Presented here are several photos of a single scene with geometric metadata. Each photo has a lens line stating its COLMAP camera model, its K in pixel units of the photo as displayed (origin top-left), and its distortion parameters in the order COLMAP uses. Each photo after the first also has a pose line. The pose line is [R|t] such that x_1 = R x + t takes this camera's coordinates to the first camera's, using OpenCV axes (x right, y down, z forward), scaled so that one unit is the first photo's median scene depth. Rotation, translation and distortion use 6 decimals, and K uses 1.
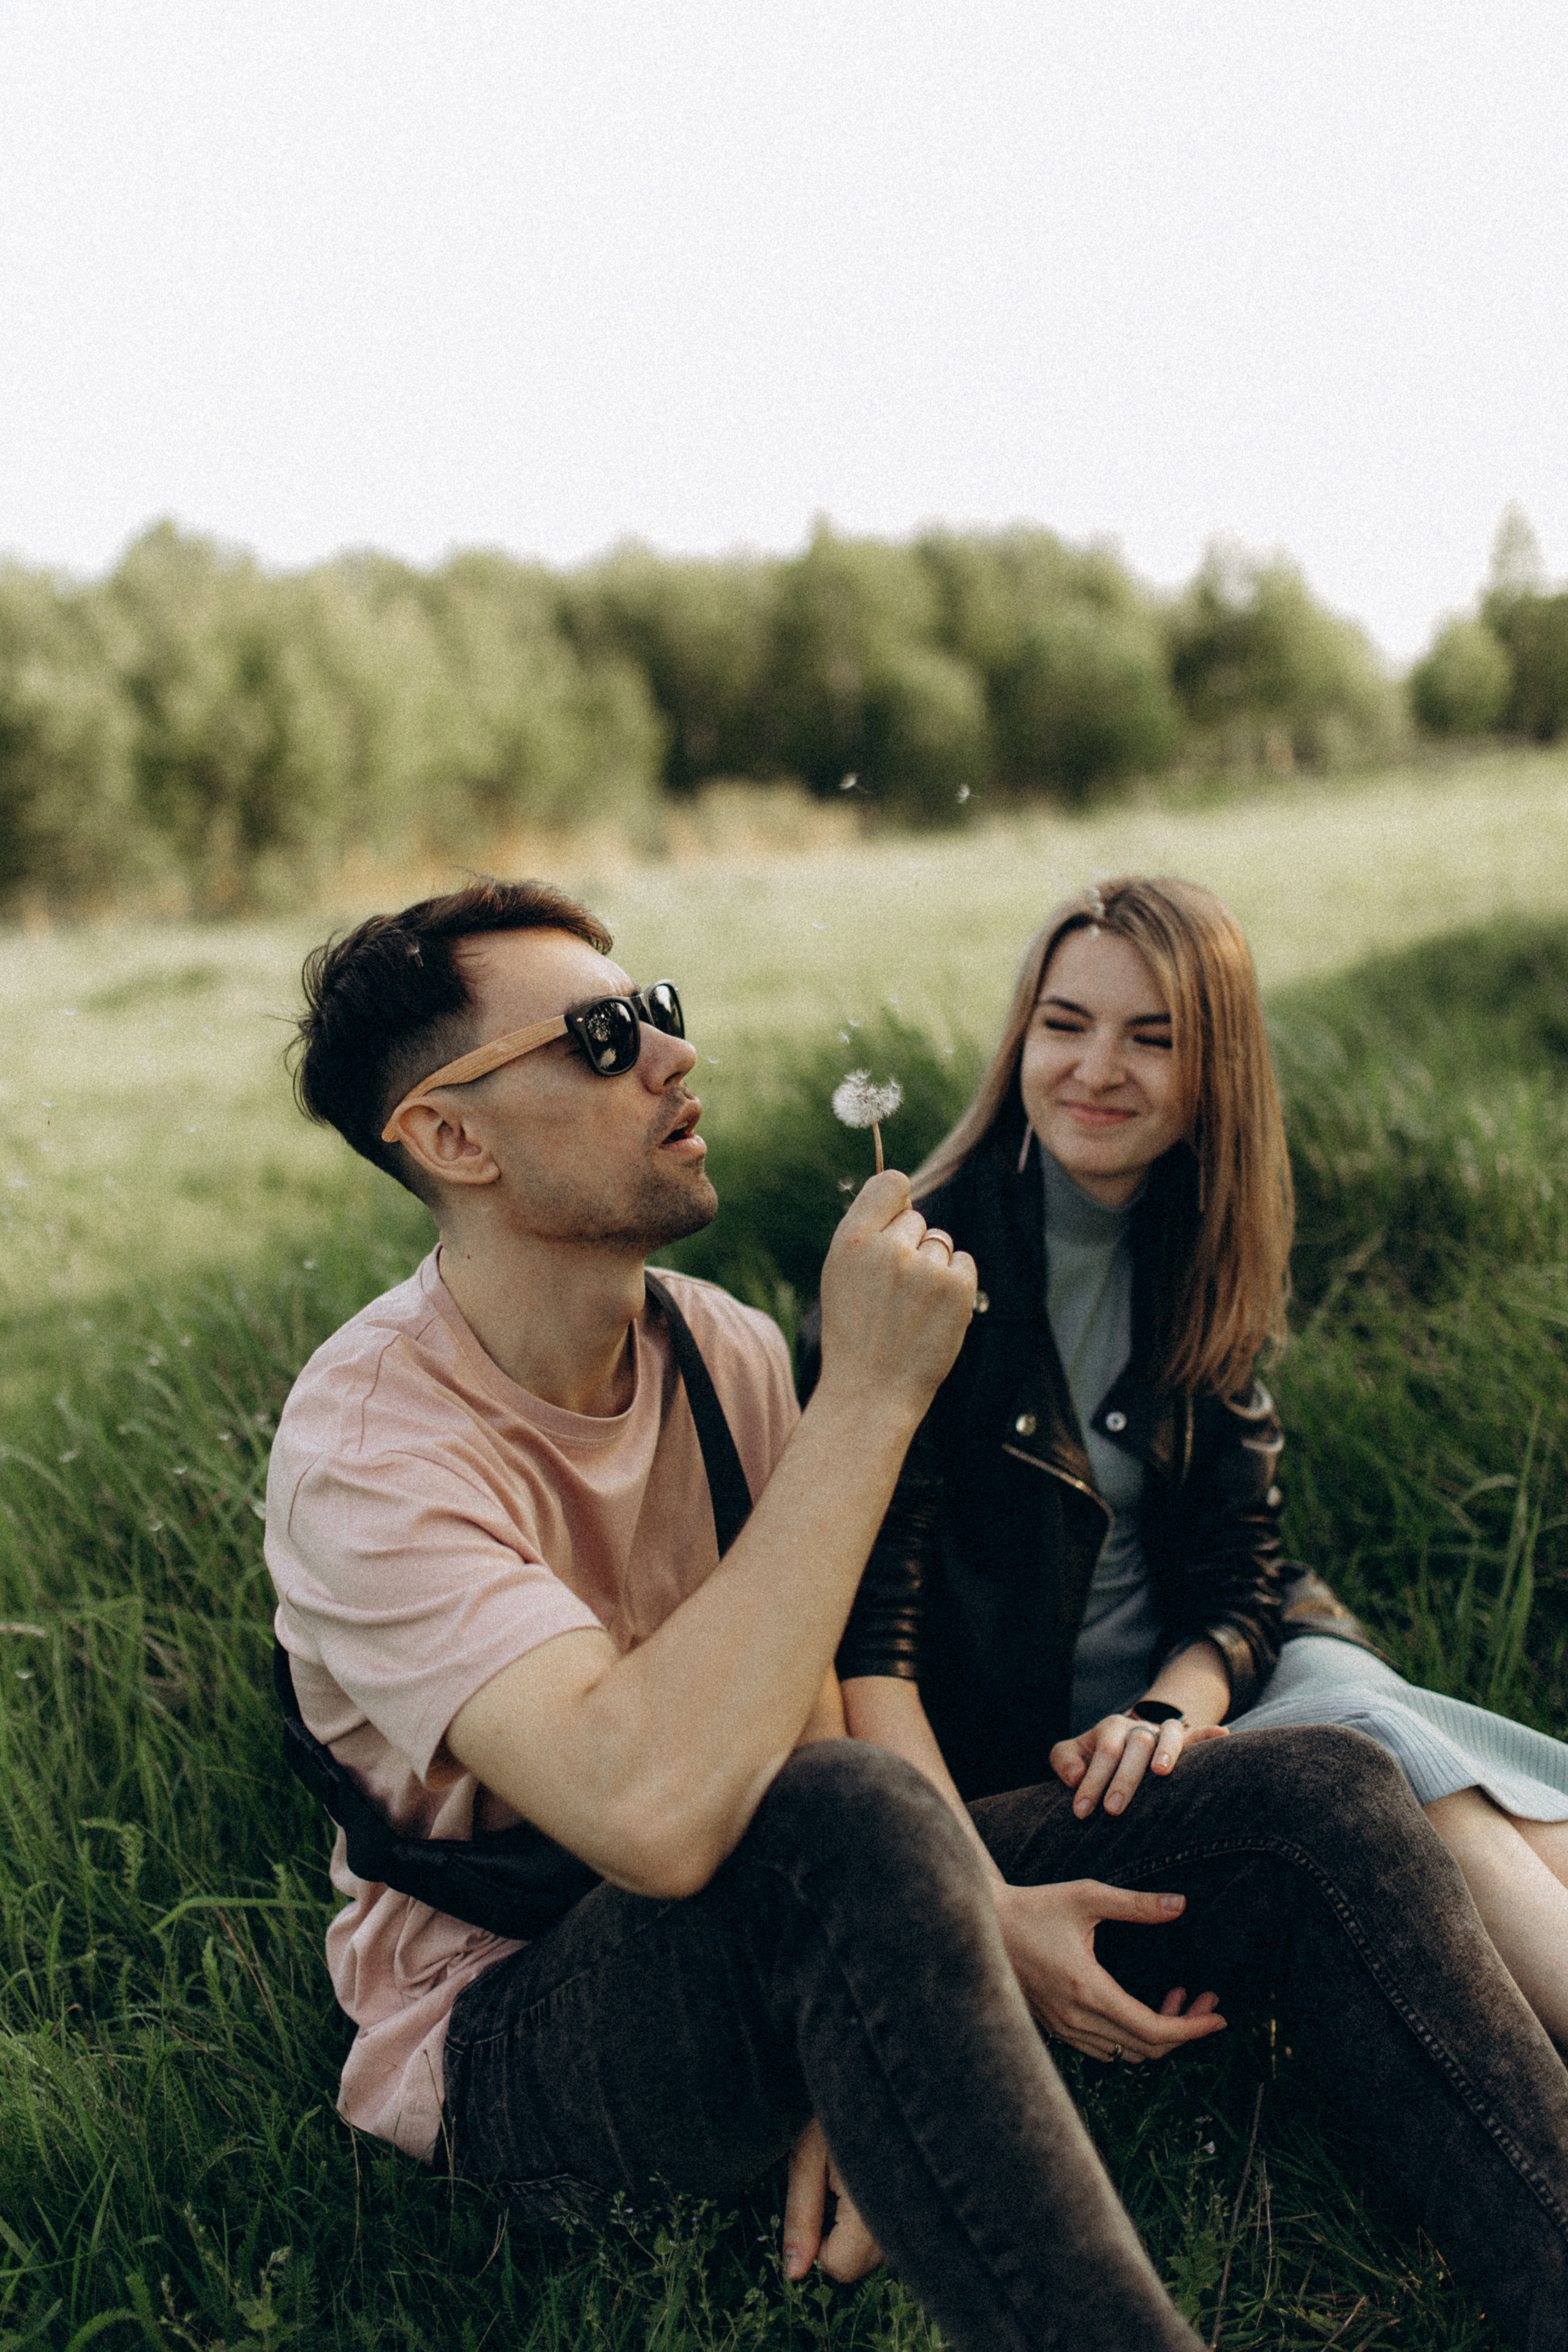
lens RADIAL K [[2351.6, 0, 784.0], [0, 2351.6, 1176.0], [0, 0, 1]] dist [-0.098091, 0.004086]
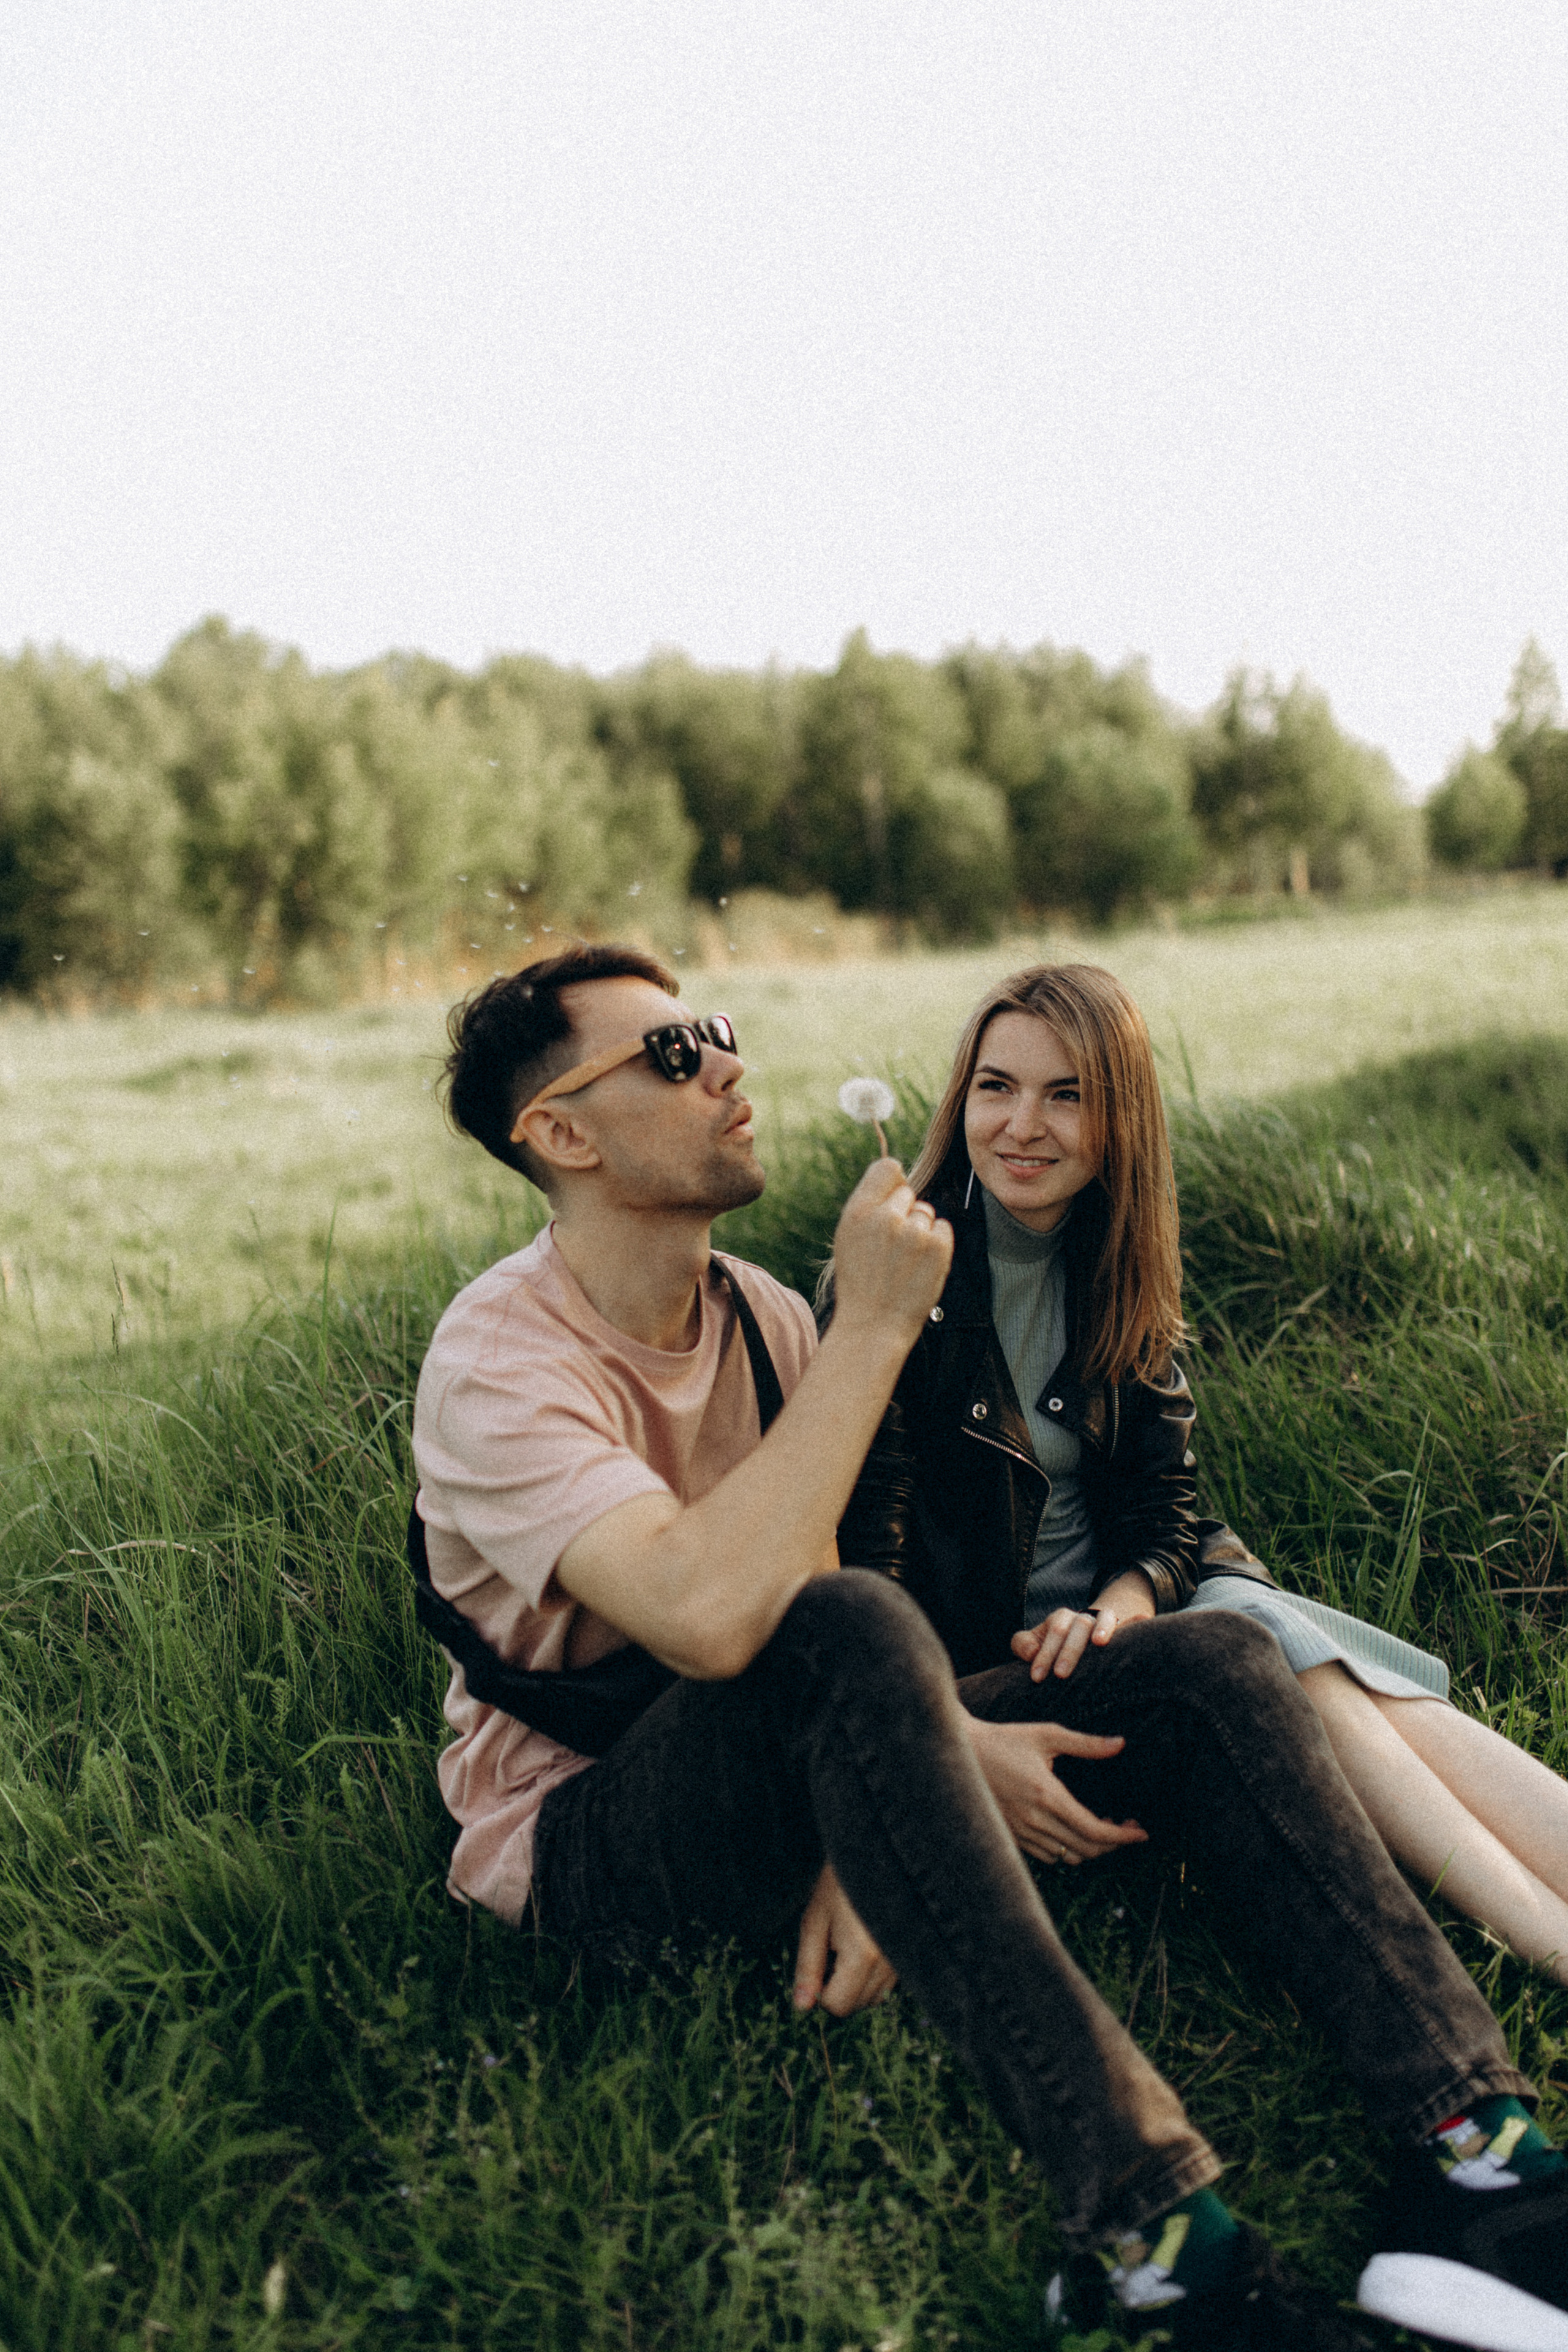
lens RADIAL K [[2351.6, 0, 784.0], [0, 2351.6, 1176.0], [0, 0, 1]] dist [-0.098091, 0.004086]
pose [[0.999539, 0.029315, -0.007859, -0.006221], [-0.029646, 0.998499, -0.046058, 0.055994], [0.006497, 0.046270, 0.998908, -0.278711]]
